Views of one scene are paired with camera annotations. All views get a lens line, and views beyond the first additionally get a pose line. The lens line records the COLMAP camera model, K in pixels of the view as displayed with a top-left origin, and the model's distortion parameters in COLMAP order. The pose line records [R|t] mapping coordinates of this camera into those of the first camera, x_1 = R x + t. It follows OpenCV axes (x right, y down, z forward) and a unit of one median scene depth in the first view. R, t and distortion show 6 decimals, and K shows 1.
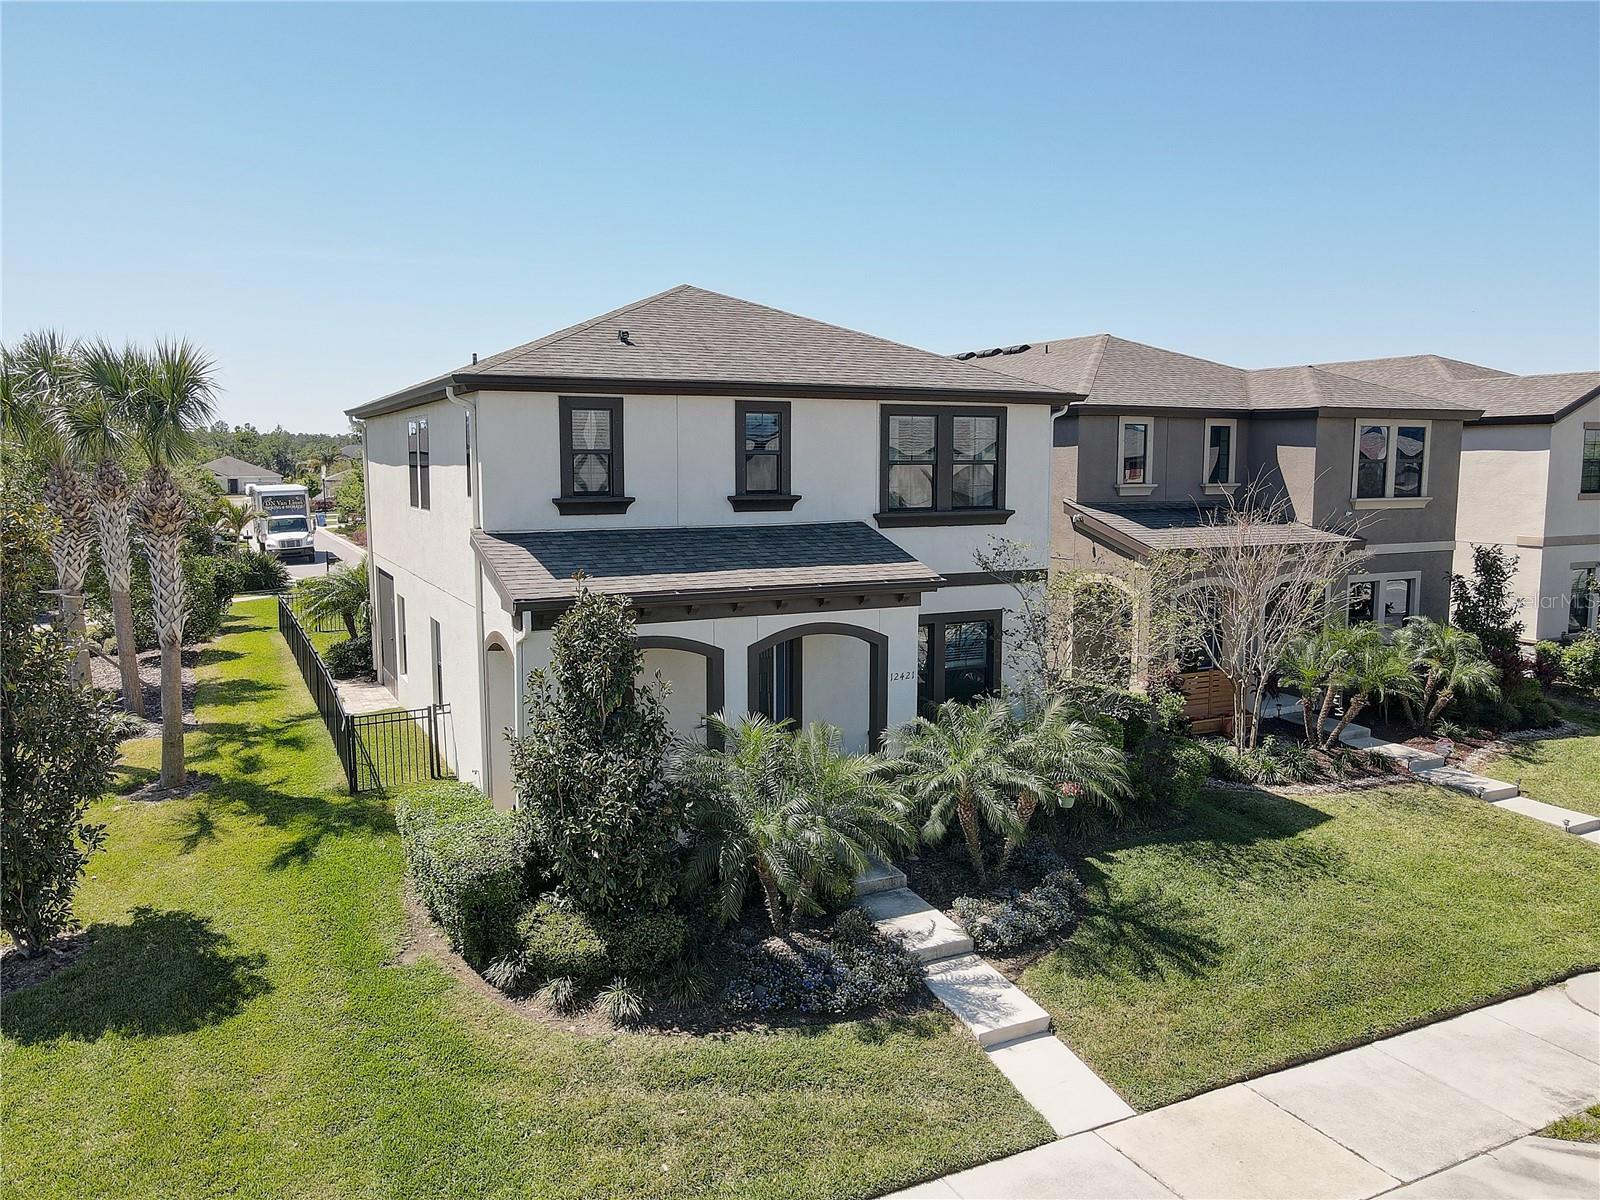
lens RADIAL K [[1166.8, 0, 795.8], [0, 1166.8, 599.1], [0, 0, 1]] dist [0.006226, -0.000184]
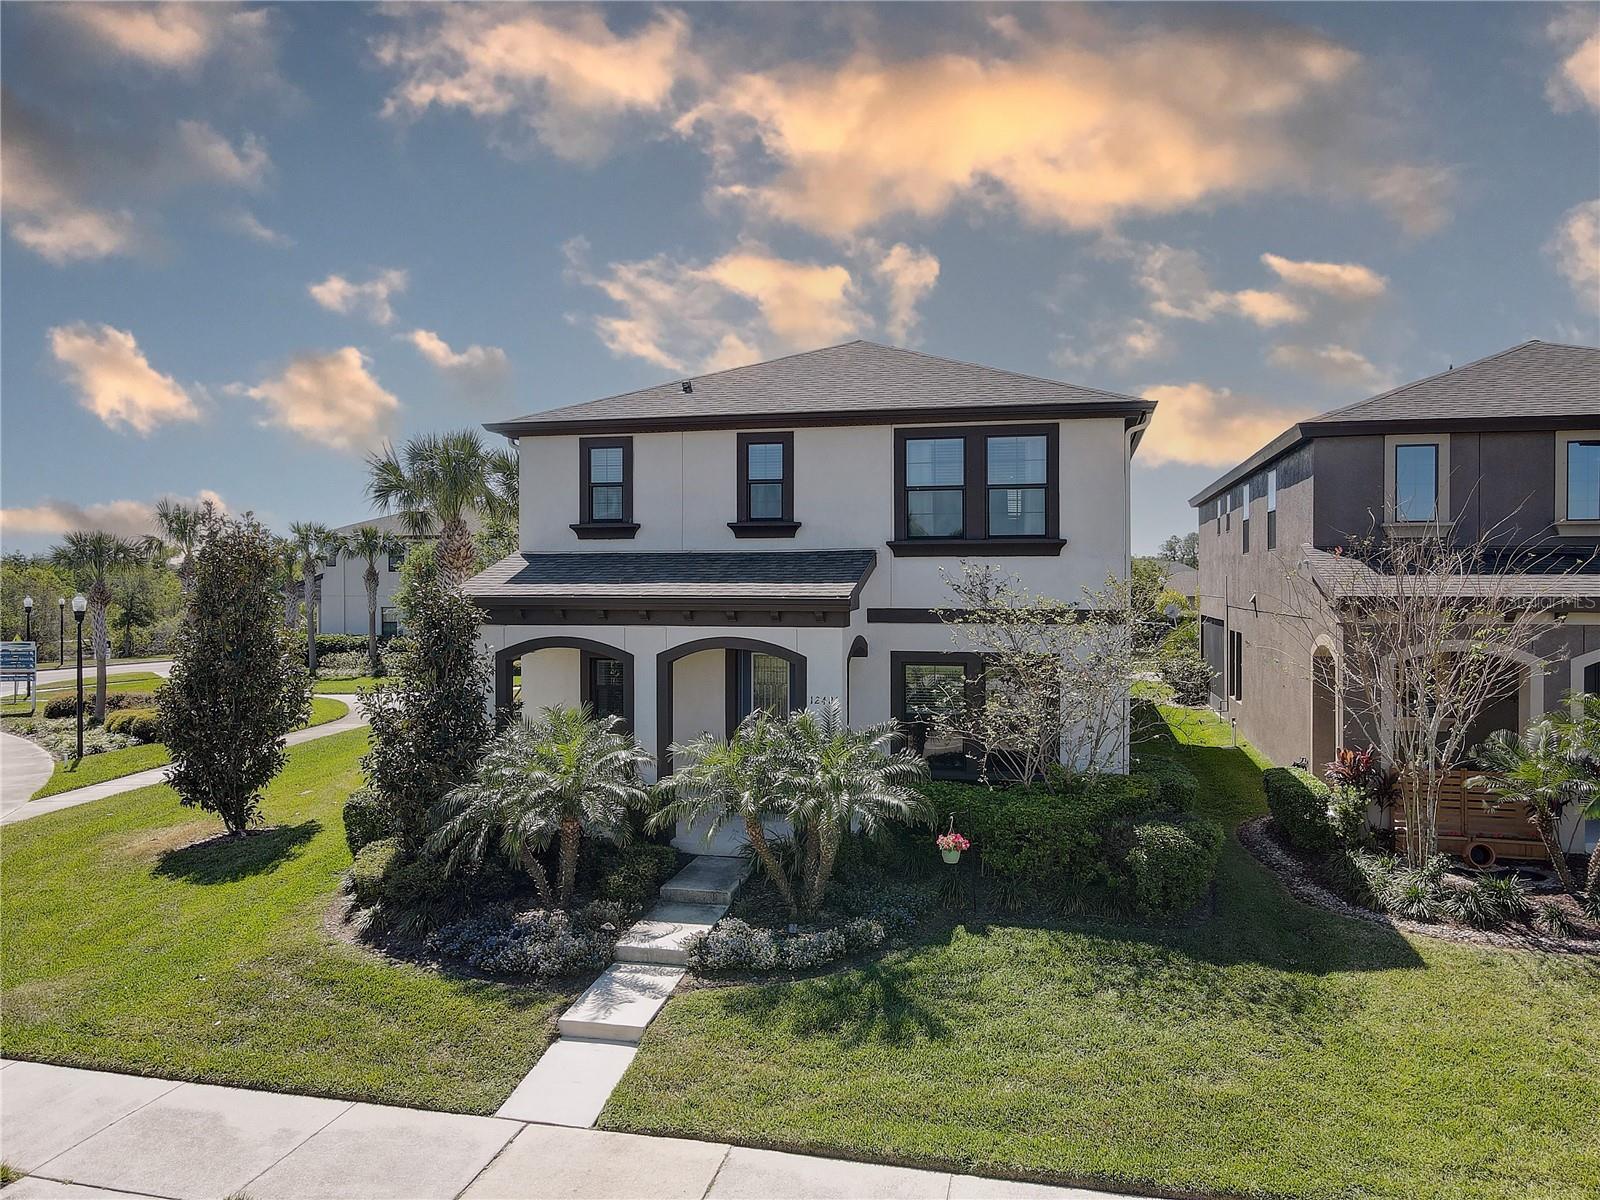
lens RADIAL K [[1166.8, 0, 796.9], [0, 1166.8, 598.4], [0, 0, 1]] dist [0.006226, -0.000184]
pose [[0.771826, 0.012151, -0.635718, 0.663331], [-0.074198, 0.994708, -0.071071, 0.050391], [0.631490, 0.102024, 0.768643, 0.231203]]
